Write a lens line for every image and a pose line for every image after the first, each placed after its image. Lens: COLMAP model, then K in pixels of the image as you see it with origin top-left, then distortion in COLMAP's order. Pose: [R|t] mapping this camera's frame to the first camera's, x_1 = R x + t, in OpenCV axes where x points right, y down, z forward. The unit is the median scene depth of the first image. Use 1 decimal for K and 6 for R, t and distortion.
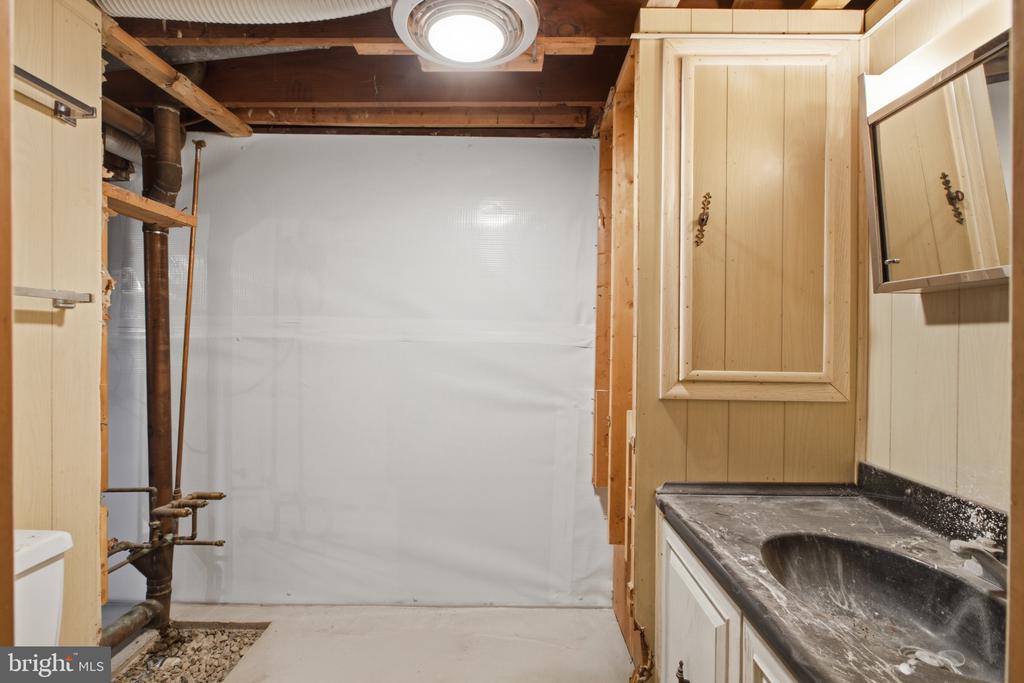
lens RADIAL K [[469.6, 0, 511.4], [0, 469.6, 339.6], [0, 0, 1]] dist [-0.061323, 0.021450]
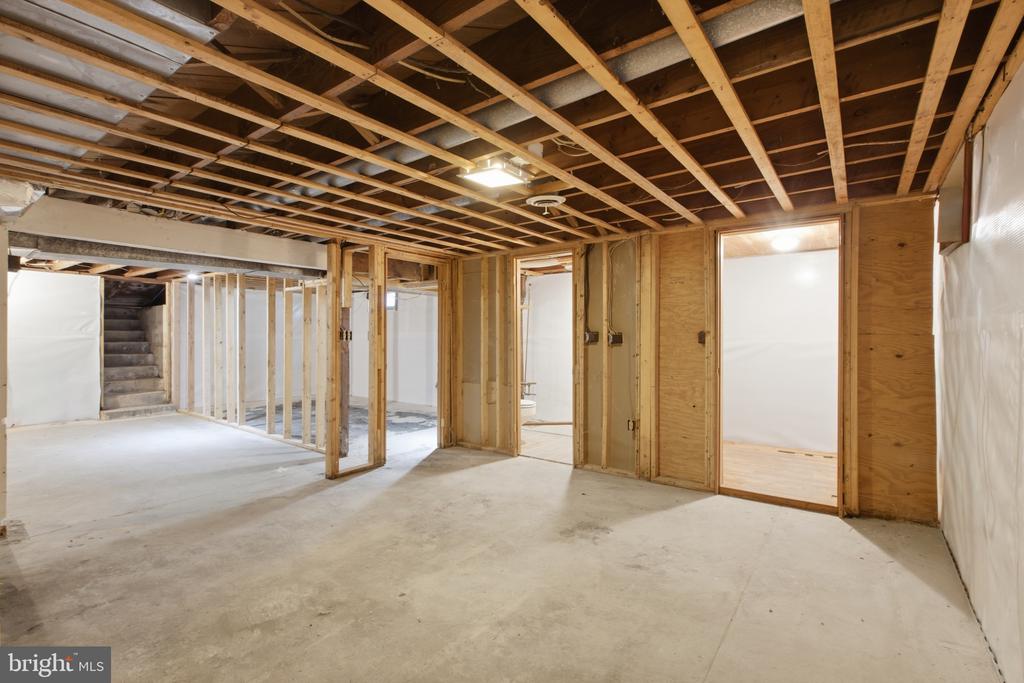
lens RADIAL K [[469.6, 0, 511.4], [0, 469.6, 339.6], [0, 0, 1]] dist [-0.061323, 0.021450]
pose [[0.809922, -0.006845, -0.586498, 1.390793], [0.004754, 0.999976, -0.005106, 0.016656], [0.586519, 0.001347, 0.809934, -2.118091]]
